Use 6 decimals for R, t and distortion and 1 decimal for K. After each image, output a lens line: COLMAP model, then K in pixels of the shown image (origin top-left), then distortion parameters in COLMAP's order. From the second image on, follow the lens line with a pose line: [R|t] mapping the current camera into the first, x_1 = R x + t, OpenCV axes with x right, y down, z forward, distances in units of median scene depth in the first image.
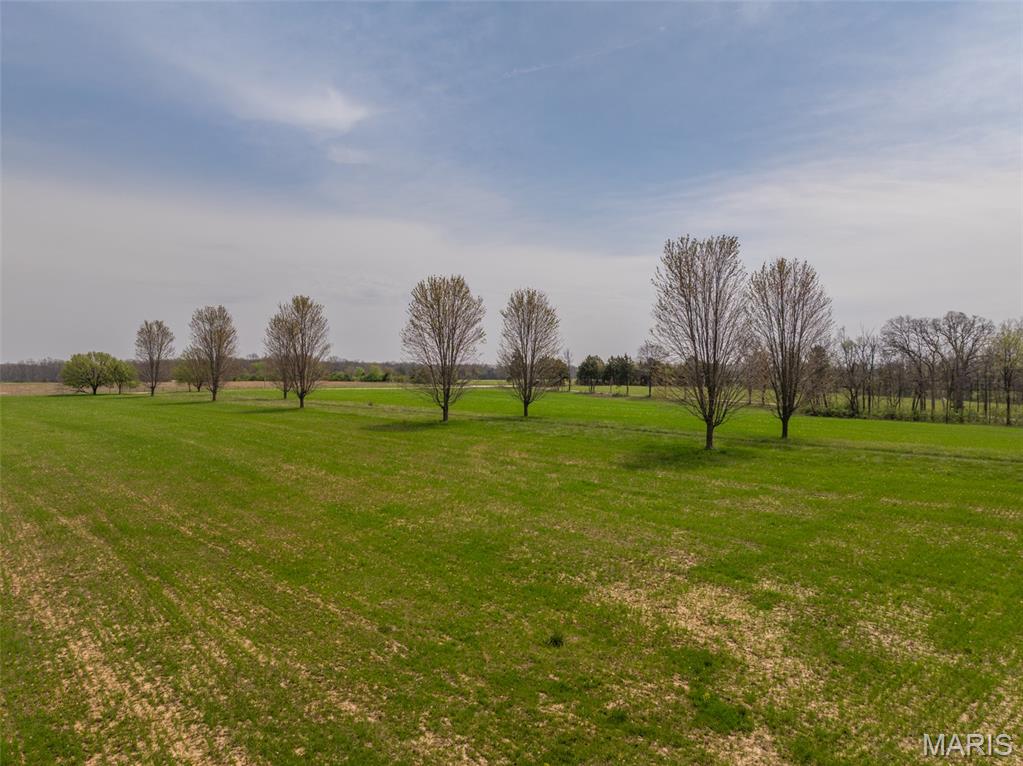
lens RADIAL K [[719.3, 0, 522.6], [0, 719.3, 364.0], [0, 0, 1]] dist [-0.029787, 0.014793]
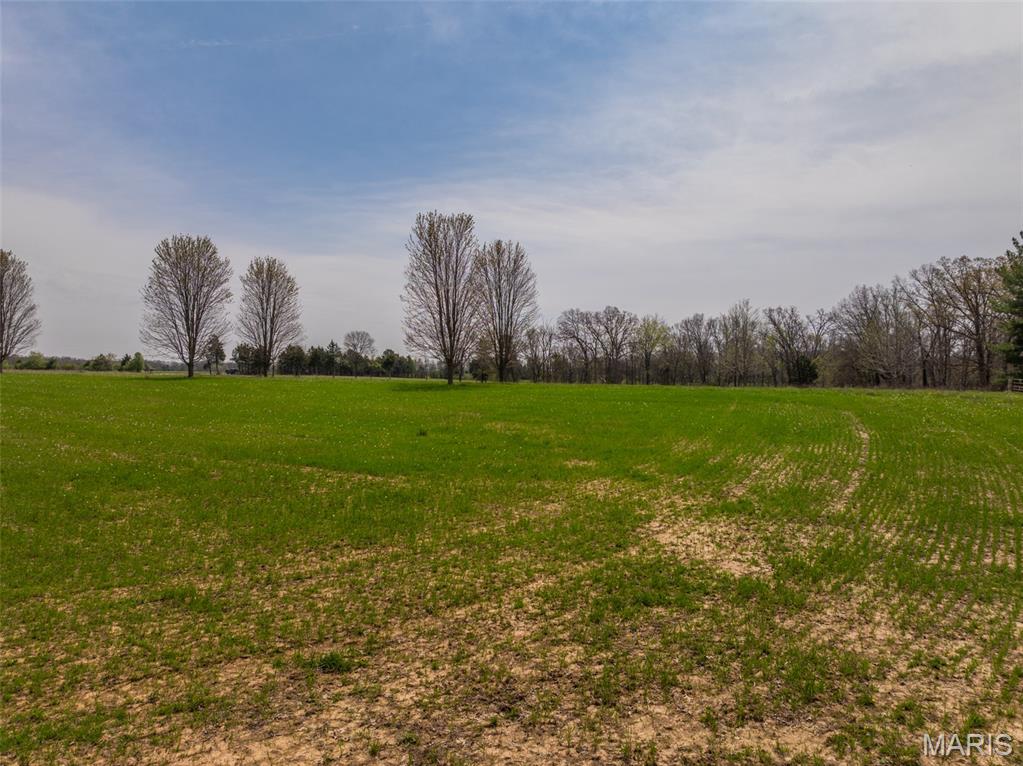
lens RADIAL K [[719.3, 0, 510.9], [0, 719.3, 374.7], [0, 0, 1]] dist [-0.029787, 0.014793]
pose [[0.913801, 0.008518, 0.406074, -0.064299], [-0.012668, 0.999891, 0.007533, 0.039197], [-0.405966, -0.012028, 0.913809, -0.079118]]
